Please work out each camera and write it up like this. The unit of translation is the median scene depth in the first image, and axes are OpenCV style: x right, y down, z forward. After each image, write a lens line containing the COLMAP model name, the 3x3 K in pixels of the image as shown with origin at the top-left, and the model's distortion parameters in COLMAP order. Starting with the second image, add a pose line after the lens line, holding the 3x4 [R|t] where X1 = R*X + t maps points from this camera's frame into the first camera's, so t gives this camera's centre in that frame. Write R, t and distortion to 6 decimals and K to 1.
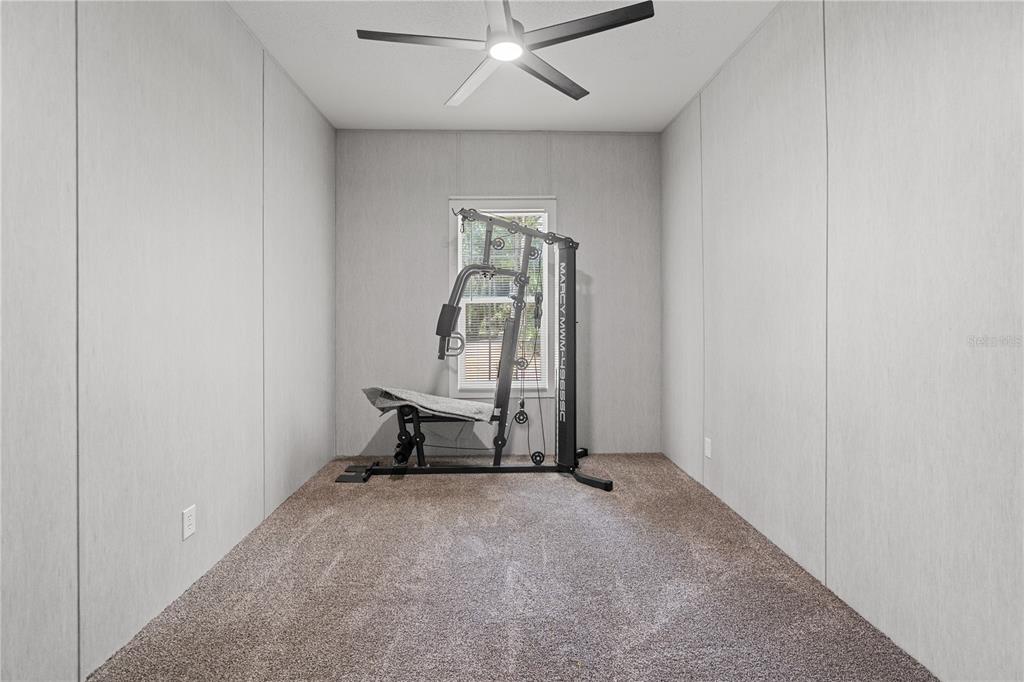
lens RADIAL K [[473.0, 0, 514.4], [0, 473.0, 312.7], [0, 0, 1]] dist [-0.000903, 0.000034]
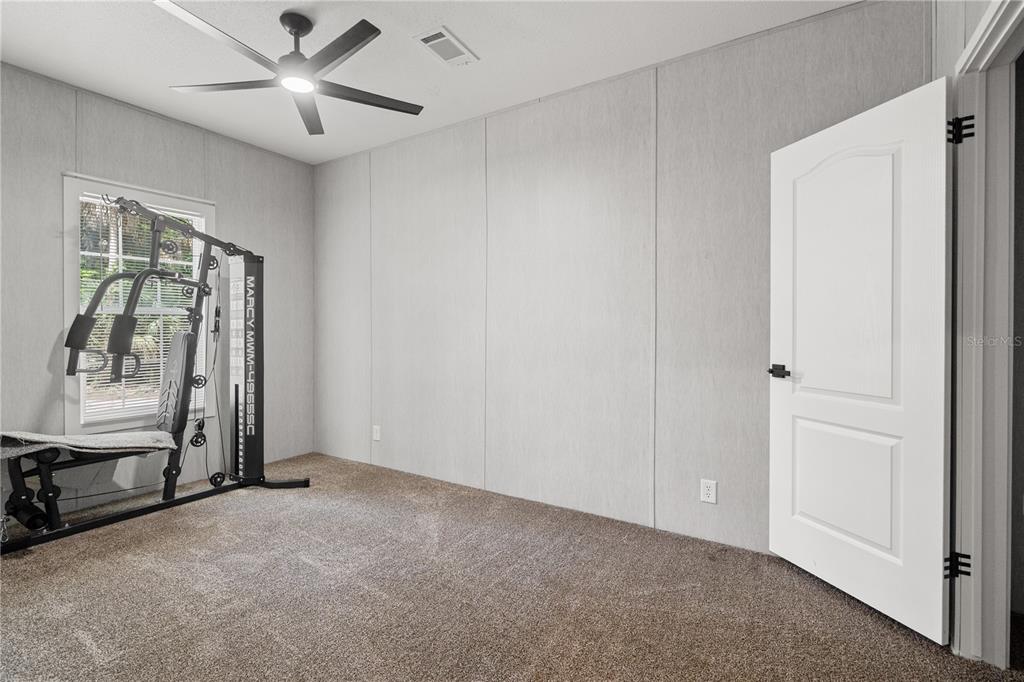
lens RADIAL K [[465.6, 0, 506.3], [0, 465.6, 331.4], [0, 0, 1]] dist [0.000328, 0.000646]
pose [[0.575070, 0.000238, 0.818104, -0.391520], [-0.006961, 0.999965, 0.004603, 0.002287], [-0.818075, -0.008342, 0.575051, -0.008220]]
